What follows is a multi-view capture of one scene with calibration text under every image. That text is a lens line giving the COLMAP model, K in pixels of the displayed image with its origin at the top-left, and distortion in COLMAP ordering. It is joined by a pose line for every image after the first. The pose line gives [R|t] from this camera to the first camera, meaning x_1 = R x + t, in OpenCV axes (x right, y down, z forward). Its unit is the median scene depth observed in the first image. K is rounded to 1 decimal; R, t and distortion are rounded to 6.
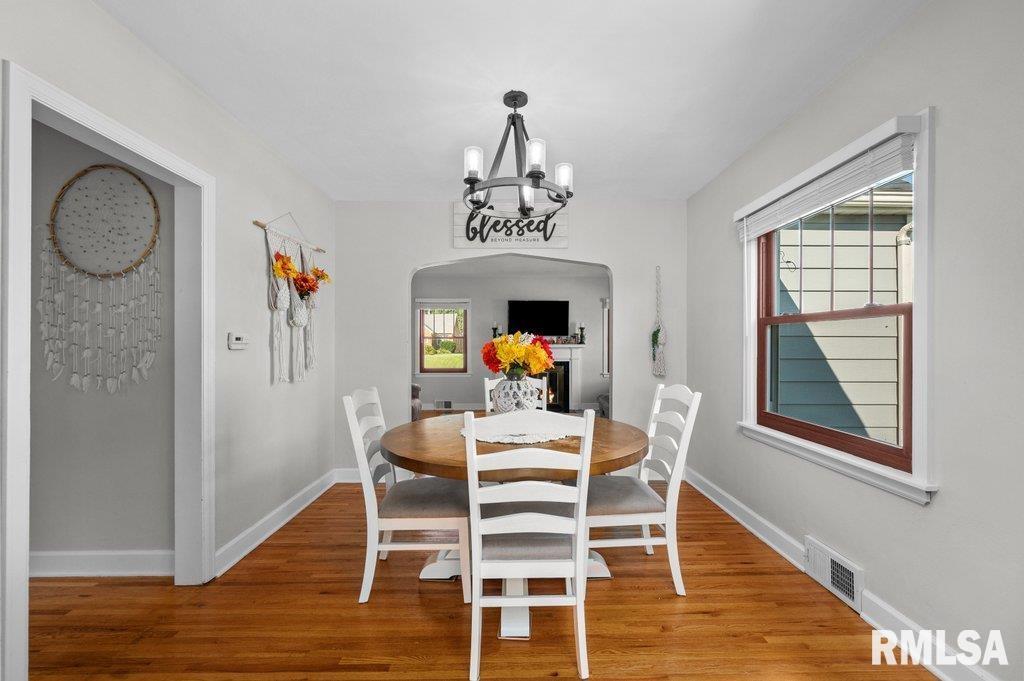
lens RADIAL K [[410.4, 0, 521.9], [0, 410.4, 343.9], [0, 0, 1]] dist [0.000003, -0.000009]
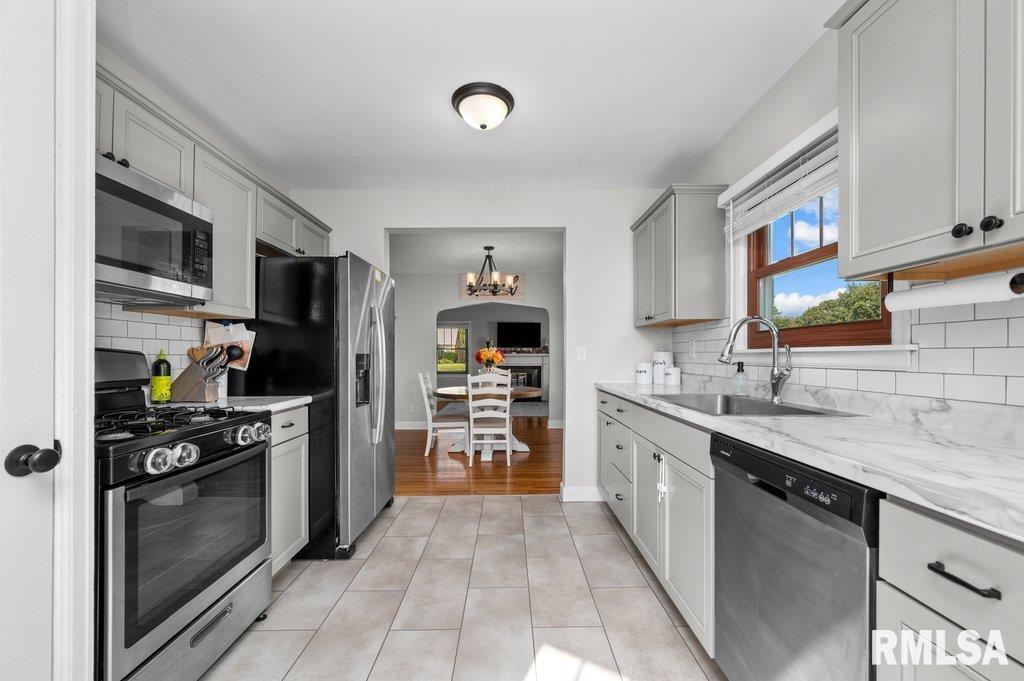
lens RADIAL K [[410.4, 0, 521.9], [0, 410.4, 343.9], [0, 0, 1]] dist [0.000003, -0.000009]
pose [[0.999994, -0.002581, -0.002170, 0.172350], [0.002523, 0.999651, -0.026296, 0.015484], [0.002237, 0.026290, 0.999652, -1.301589]]
